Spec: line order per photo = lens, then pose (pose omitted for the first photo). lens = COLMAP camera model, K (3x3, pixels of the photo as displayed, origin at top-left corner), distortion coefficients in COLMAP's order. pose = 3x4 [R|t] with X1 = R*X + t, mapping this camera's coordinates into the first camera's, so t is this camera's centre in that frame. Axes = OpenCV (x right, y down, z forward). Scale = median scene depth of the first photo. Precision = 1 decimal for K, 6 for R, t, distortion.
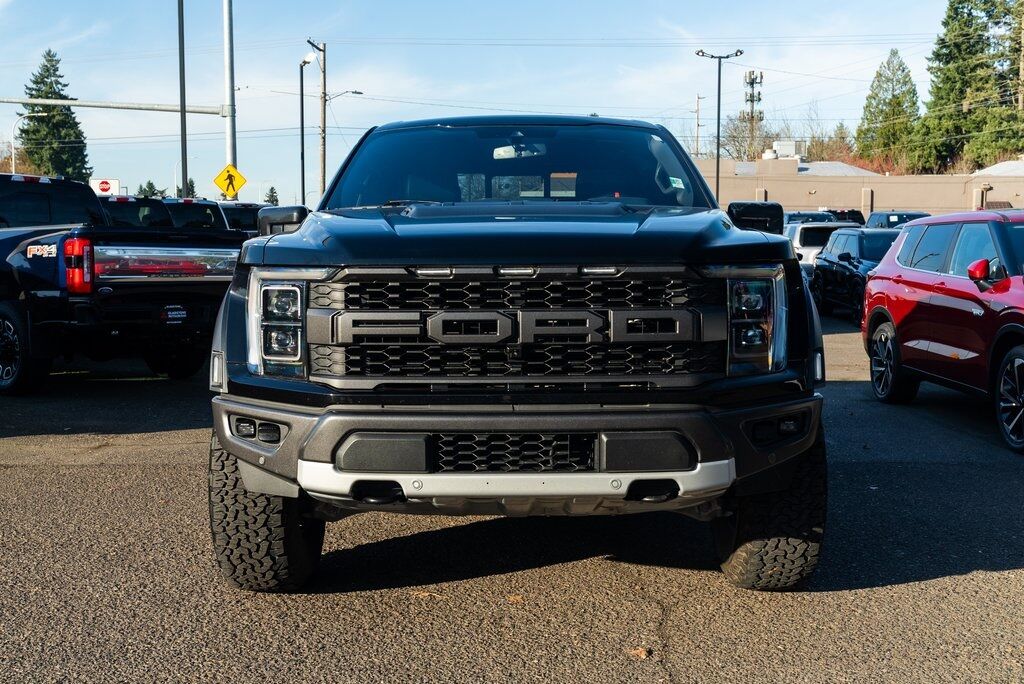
lens RADIAL K [[1123.8, 0, 485.2], [0, 1123.8, 341.0], [0, 0, 1]] dist [0.000998, 0.013511]
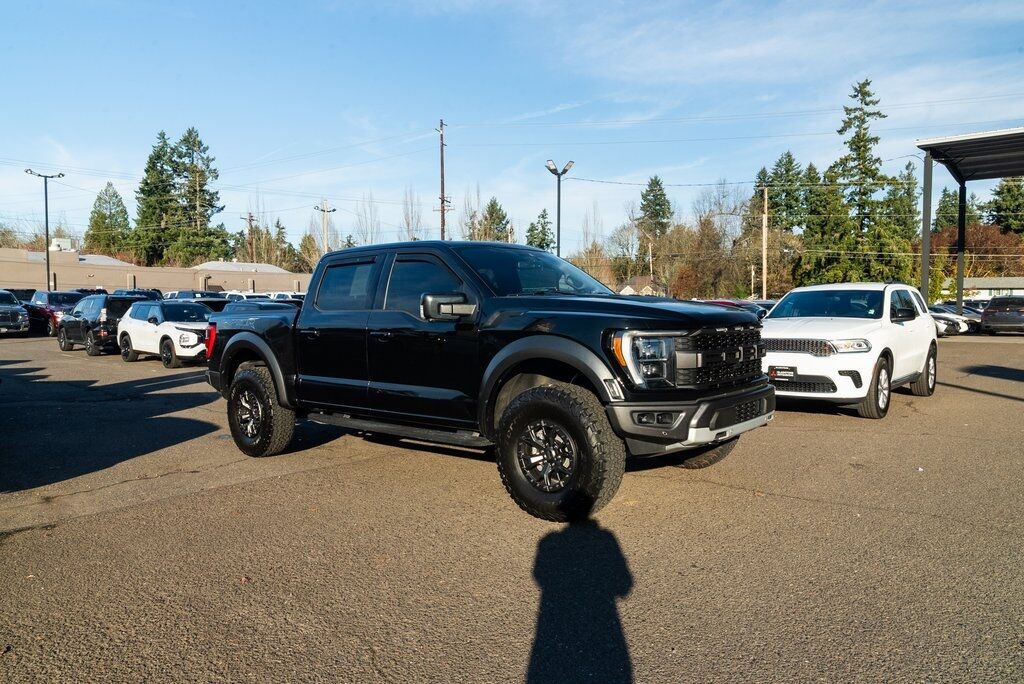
lens RADIAL K [[695.1, 0, 512.0], [0, 695.1, 342.0], [0, 0, 1]] dist [-0.014959, 0.004889]
pose [[0.629998, -0.036331, 0.775746, -1.199755], [0.067995, 0.997649, -0.008497, -0.049675], [-0.773614, 0.058100, 0.630988, 0.453314]]
